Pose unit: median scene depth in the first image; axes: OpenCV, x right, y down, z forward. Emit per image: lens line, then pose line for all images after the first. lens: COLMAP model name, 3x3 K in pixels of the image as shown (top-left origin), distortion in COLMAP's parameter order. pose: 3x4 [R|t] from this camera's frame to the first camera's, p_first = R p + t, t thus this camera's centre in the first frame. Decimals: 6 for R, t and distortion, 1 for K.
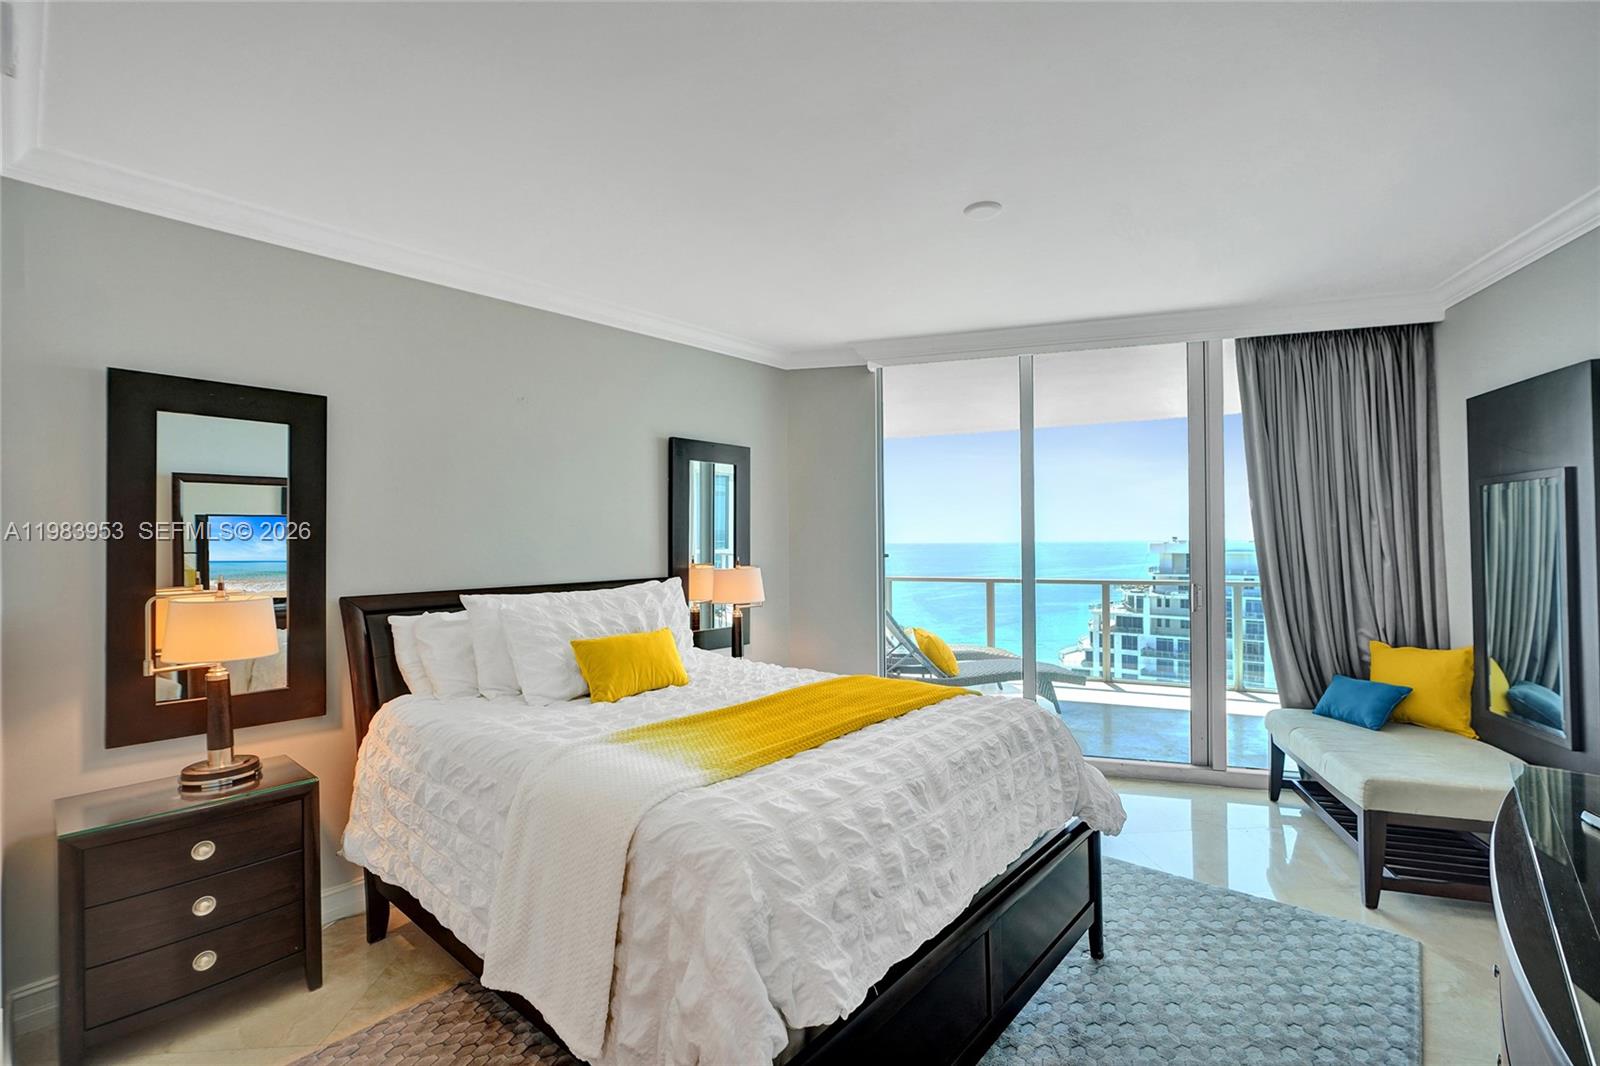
lens RADIAL K [[692.0, 0, 799.0], [0, 692.0, 541.1], [0, 0, 1]] dist [0.008350, 0.000872]
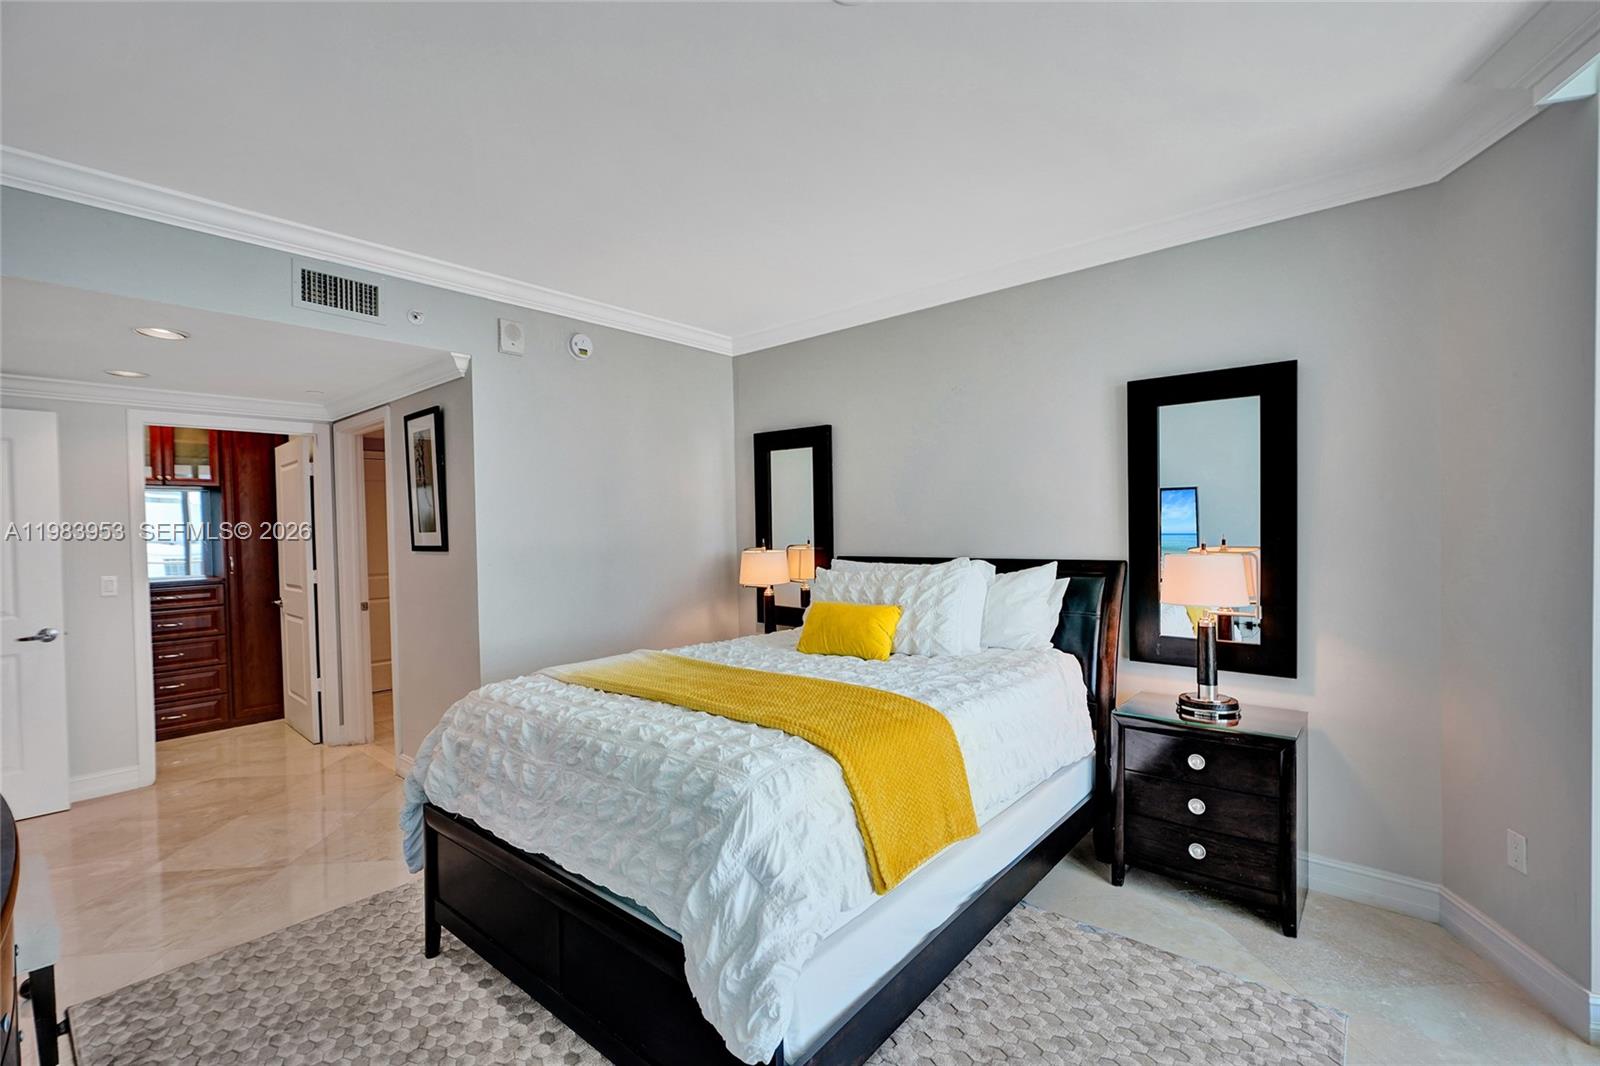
lens RADIAL K [[689.4, 0, 800.0], [0, 689.4, 533.0], [0, 0, 1]] dist [-0.063215, 0.000152]
pose [[0.067149, 0.025723, -0.997411, 0.589613], [0.023281, 0.999355, 0.027341, -0.007876], [0.997471, -0.025057, 0.066507, 0.583163]]
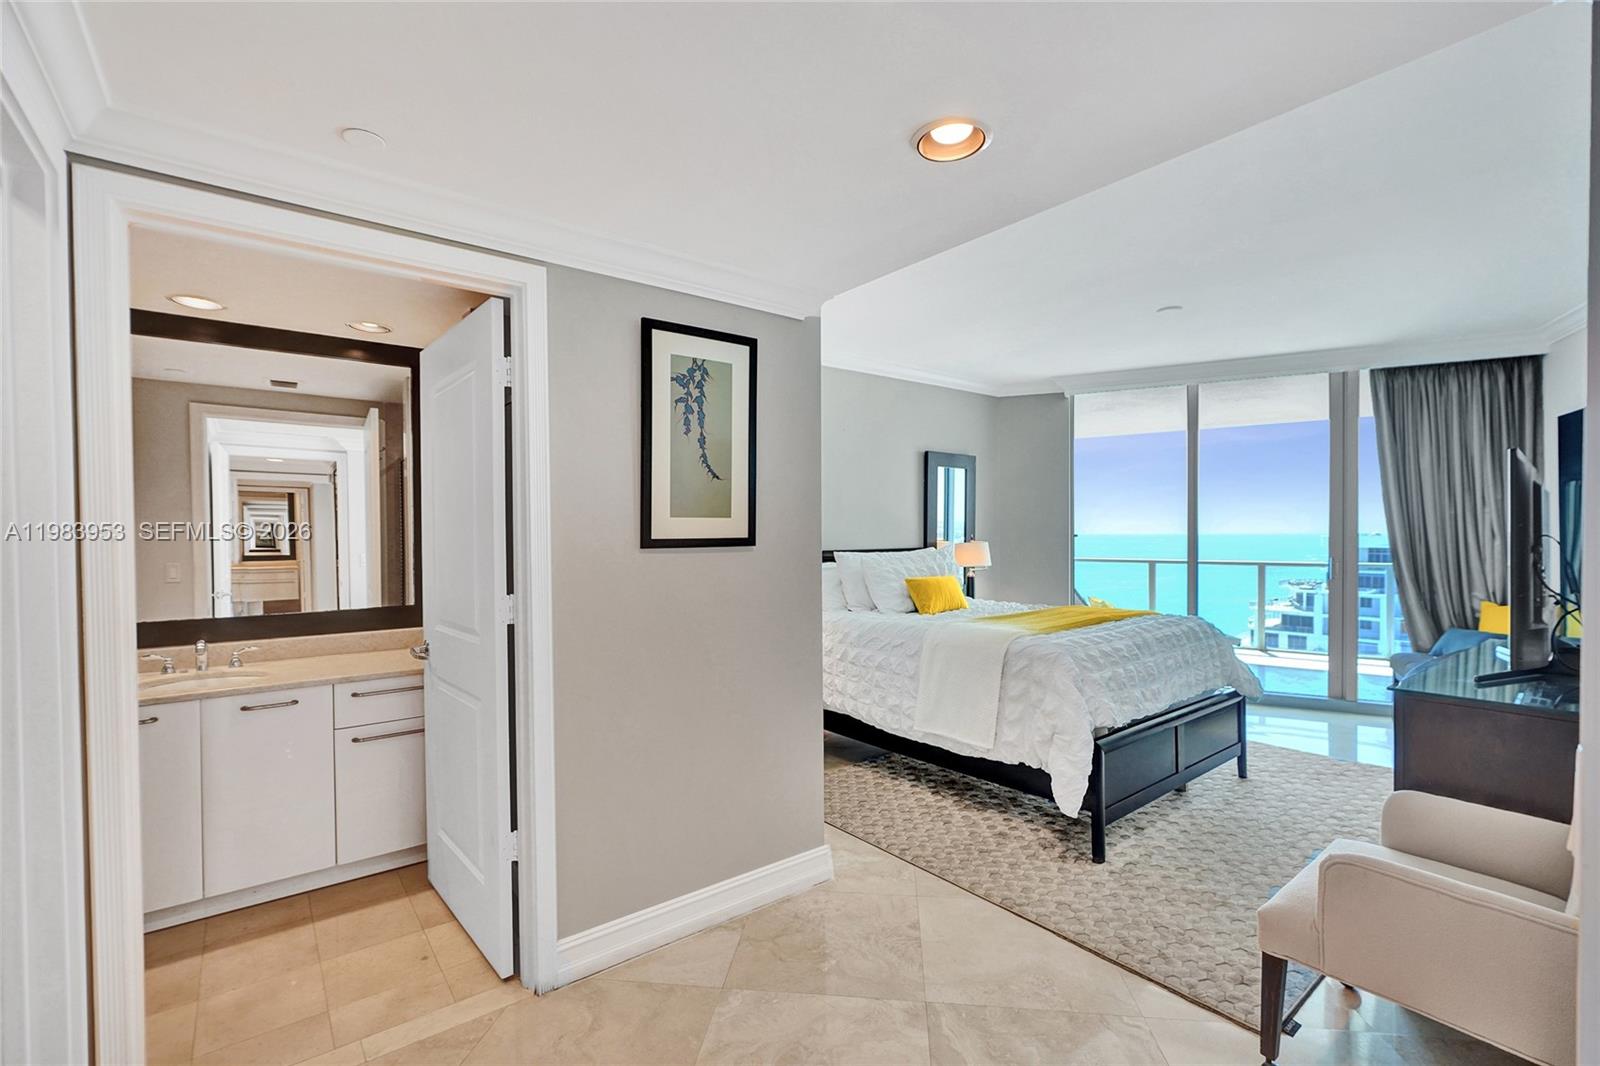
lens RADIAL K [[692.0, 0, 799.0], [0, 692.0, 541.1], [0, 0, 1]] dist [0.008350, 0.000872]
pose [[0.983708, 0.008636, -0.179565, -0.196896], [-0.006184, 0.999880, 0.014214, 0.019728], [0.179666, -0.012872, 0.983643, -0.503665]]
